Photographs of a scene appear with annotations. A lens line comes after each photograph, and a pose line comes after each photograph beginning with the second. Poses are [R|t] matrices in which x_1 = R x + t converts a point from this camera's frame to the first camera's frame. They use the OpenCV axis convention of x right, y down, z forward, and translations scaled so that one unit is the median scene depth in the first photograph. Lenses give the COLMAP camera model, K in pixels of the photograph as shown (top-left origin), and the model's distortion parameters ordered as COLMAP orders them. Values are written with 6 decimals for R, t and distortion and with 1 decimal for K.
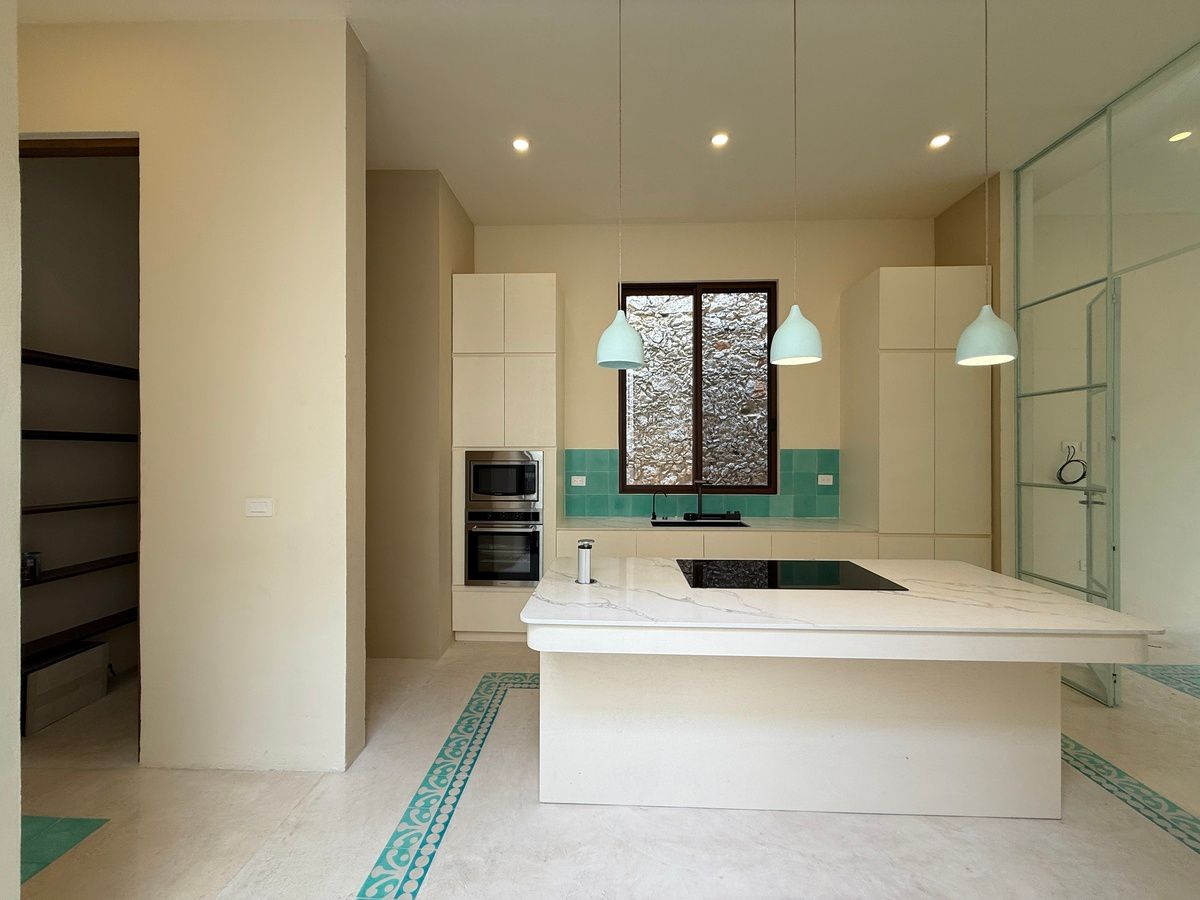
lens RADIAL K [[477.7, 0, 596.2], [0, 477.7, 448.1], [0, 0, 1]] dist [0.002574, -0.000196]
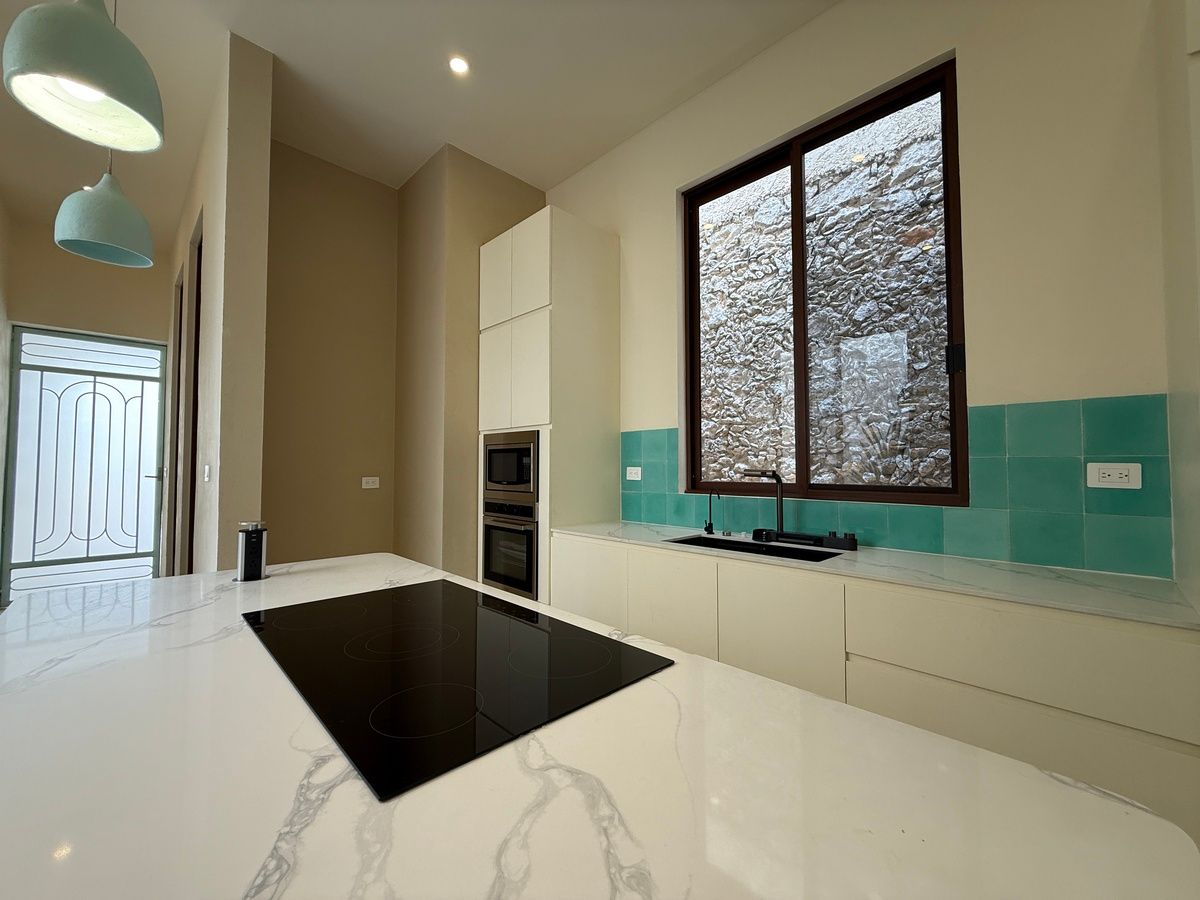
lens RADIAL K [[477.7, 0, 596.4], [0, 477.7, 448.4], [0, 0, 1]] dist [0.002574, -0.000196]
pose [[0.728249, -0.026267, -0.684809, 0.366981], [0.002642, 0.999365, -0.035522, 0.047664], [0.685308, 0.024059, 0.727856, 0.355794]]
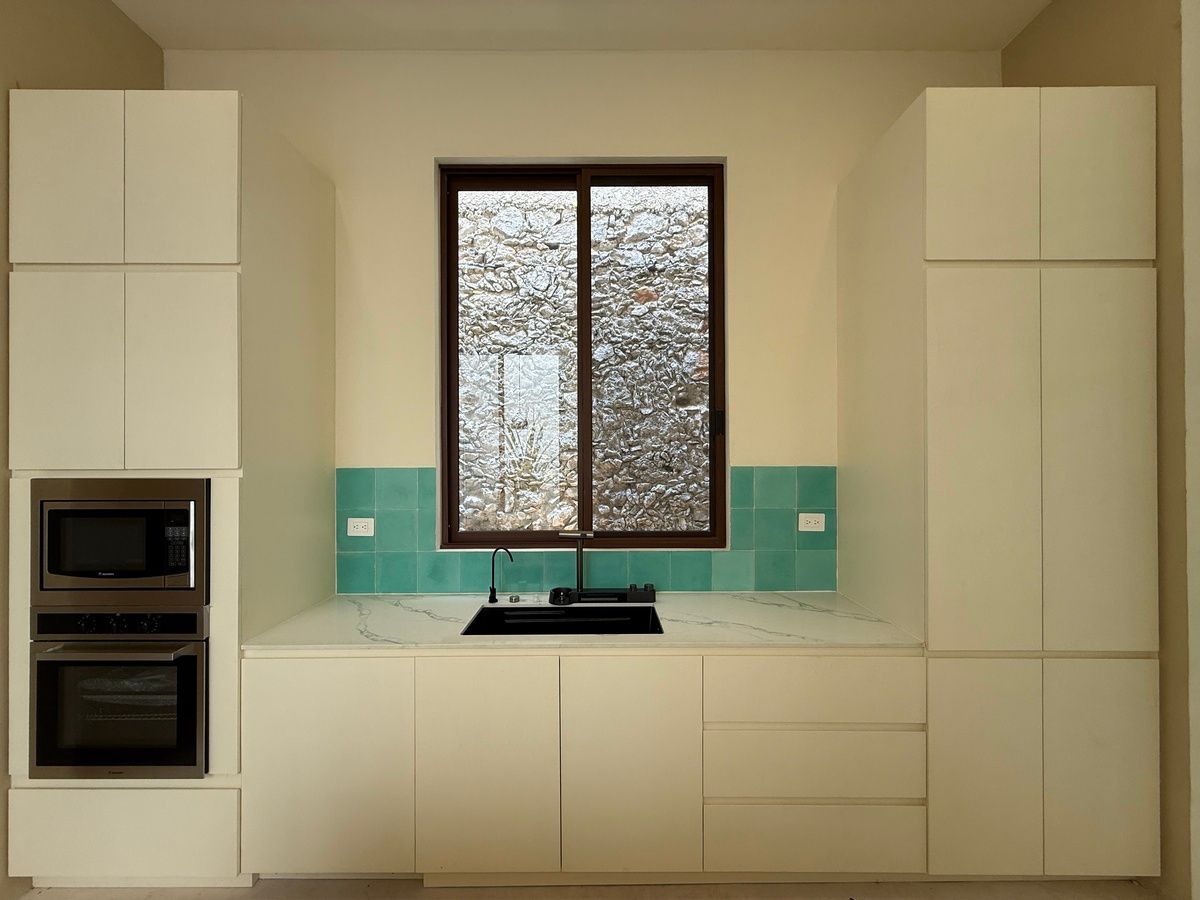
lens RADIAL K [[477.7, 0, 596.6], [0, 477.7, 449.1], [0, 0, 1]] dist [0.002574, -0.000196]
pose [[0.999105, -0.003002, 0.042182, 0.174694], [0.003066, 0.999994, -0.001450, -0.014729], [-0.042177, 0.001578, 0.999109, 0.384727]]
